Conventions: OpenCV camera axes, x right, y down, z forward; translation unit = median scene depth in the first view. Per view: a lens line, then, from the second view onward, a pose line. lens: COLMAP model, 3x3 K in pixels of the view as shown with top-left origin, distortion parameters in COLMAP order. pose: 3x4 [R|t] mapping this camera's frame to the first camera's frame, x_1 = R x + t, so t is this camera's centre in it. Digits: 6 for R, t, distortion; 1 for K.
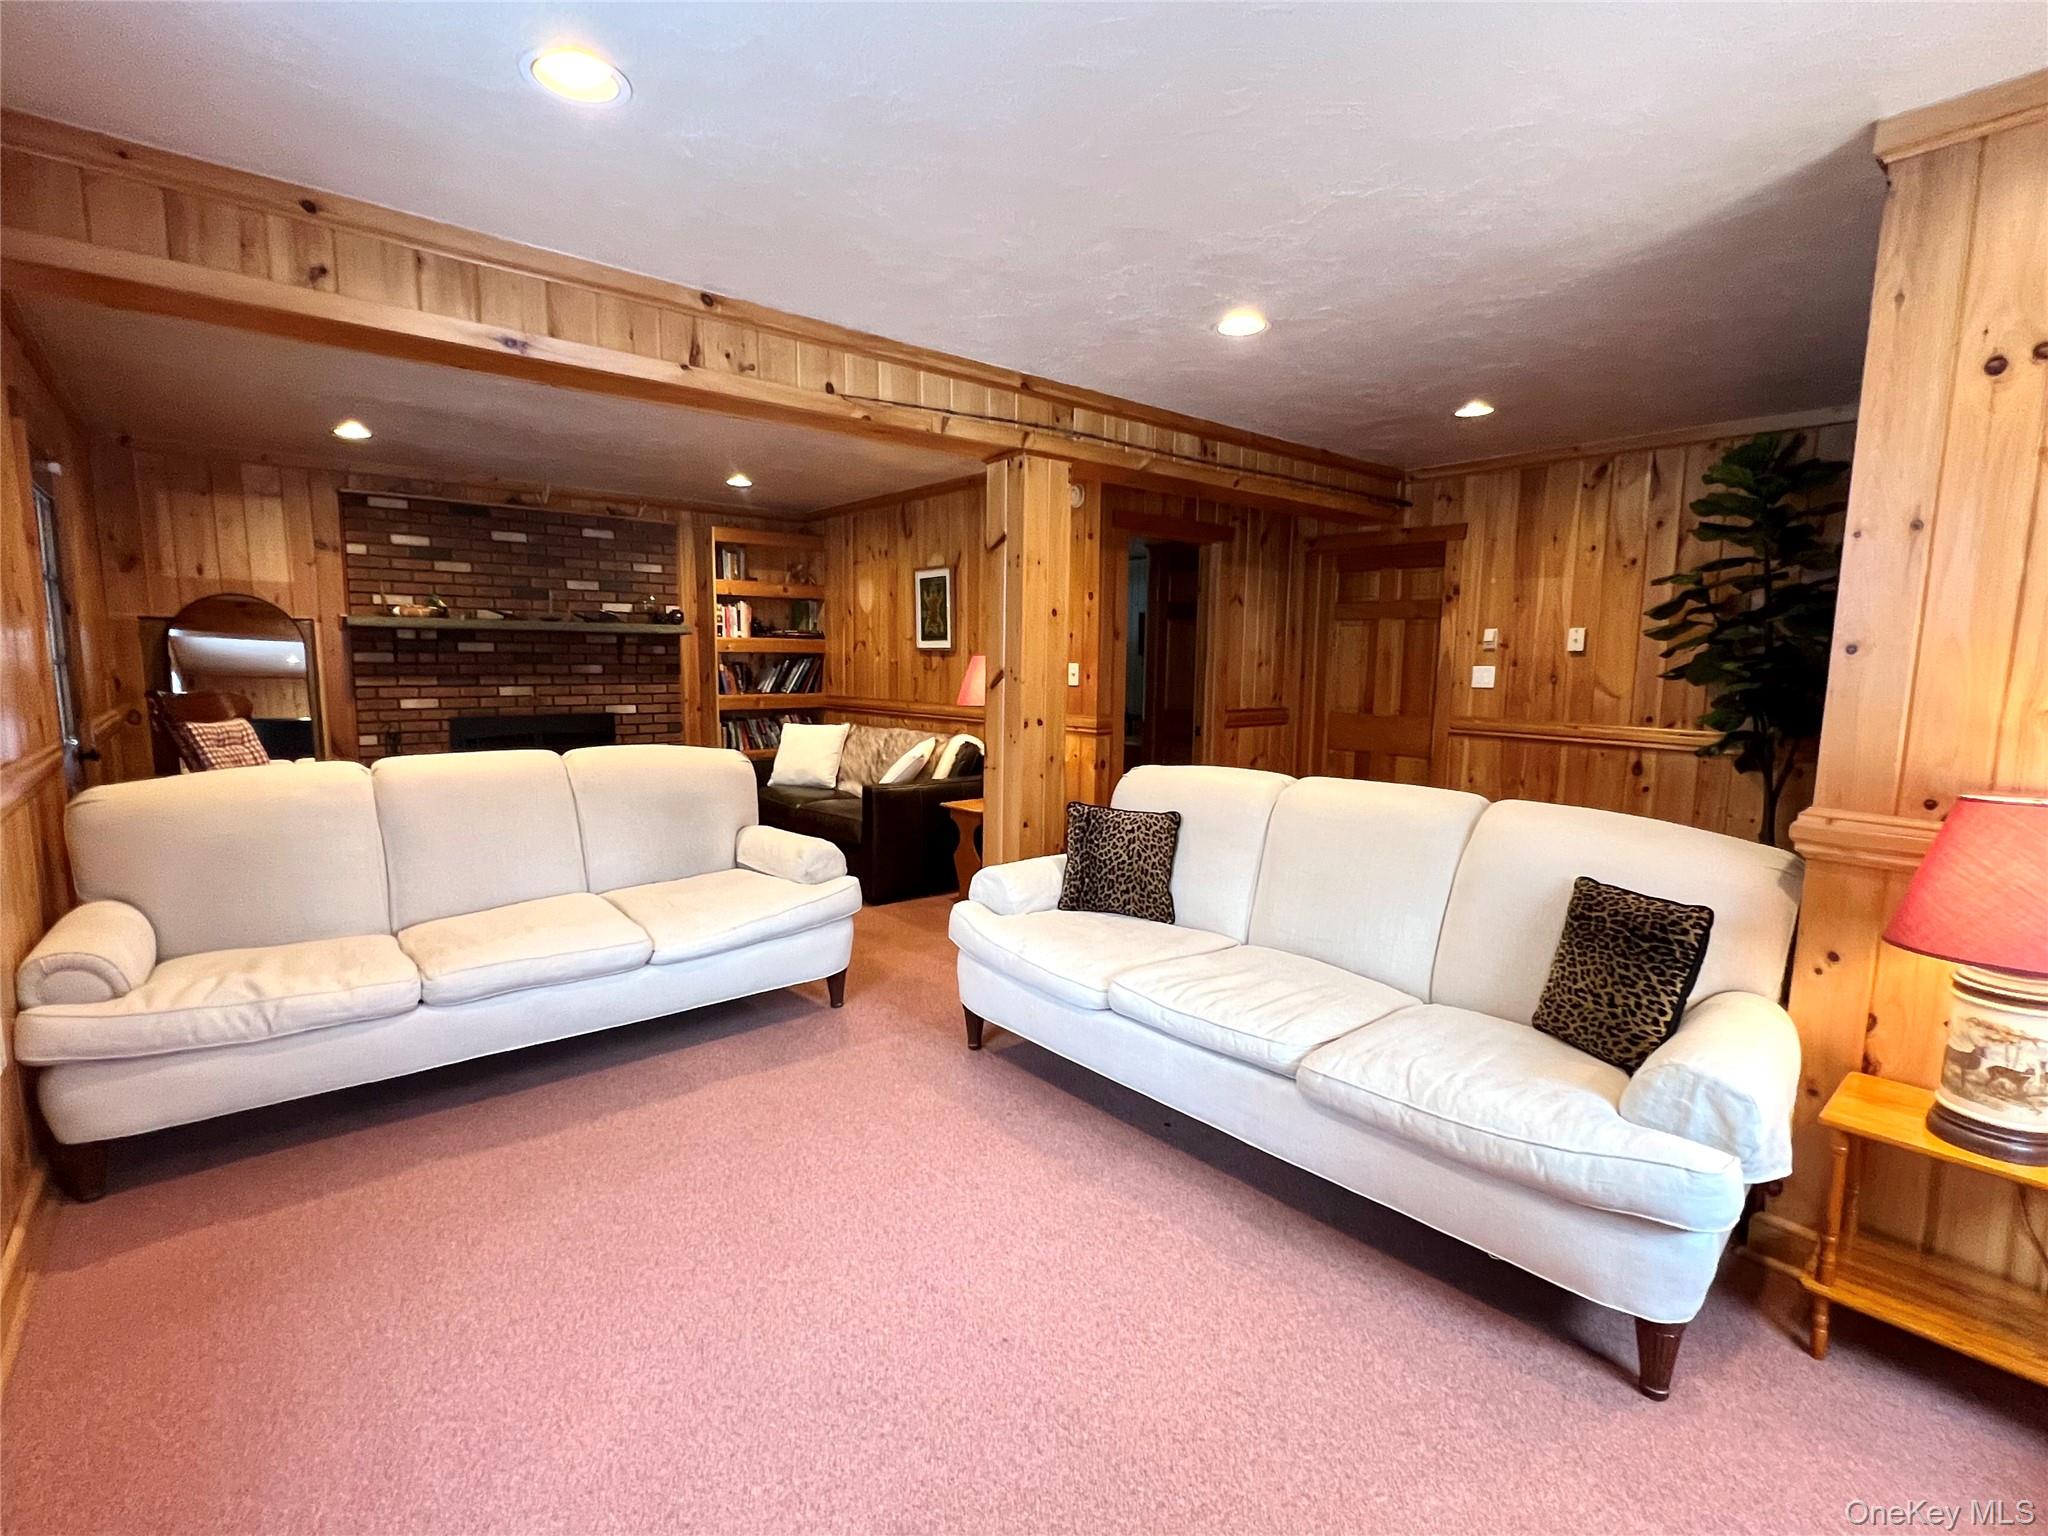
lens RADIAL K [[957.0, 0, 1026.5], [0, 957.0, 768.5], [0, 0, 1]] dist [-0.004793, 0.001771]
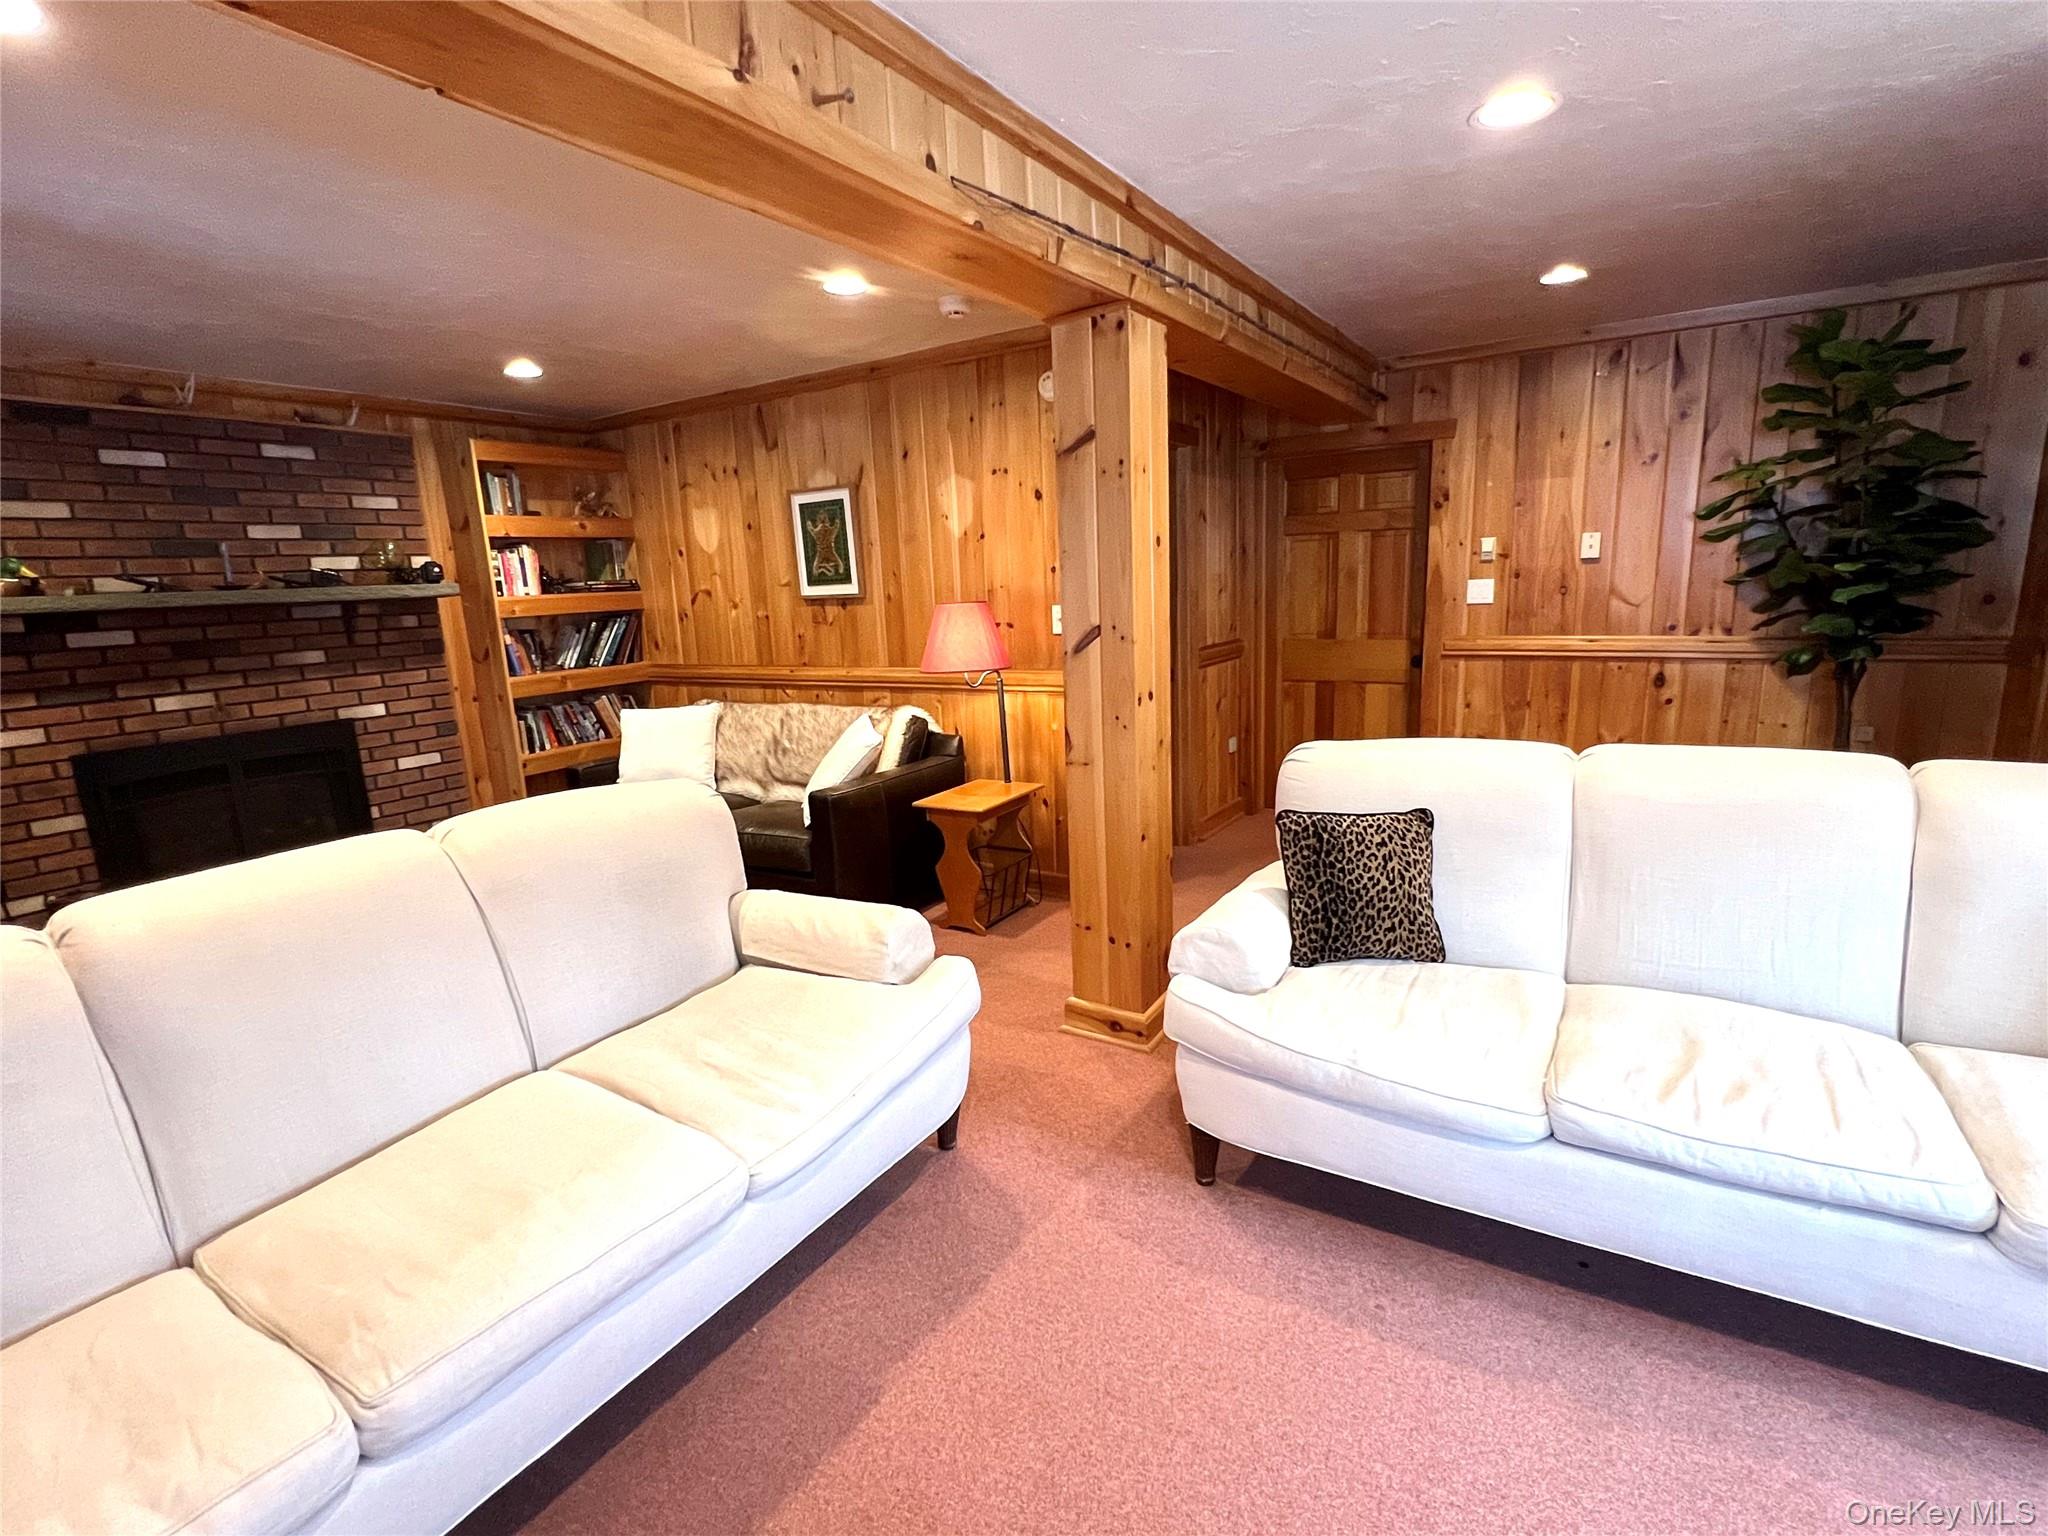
lens RADIAL K [[957.0, 0, 1029.1], [0, 957.0, 769.6], [0, 0, 1]] dist [-0.004793, 0.001771]
pose [[0.950027, -0.114423, 0.290440, -0.213002], [0.091229, 0.991550, 0.092225, -0.049865], [-0.298538, -0.061119, 0.952439, 0.244712]]
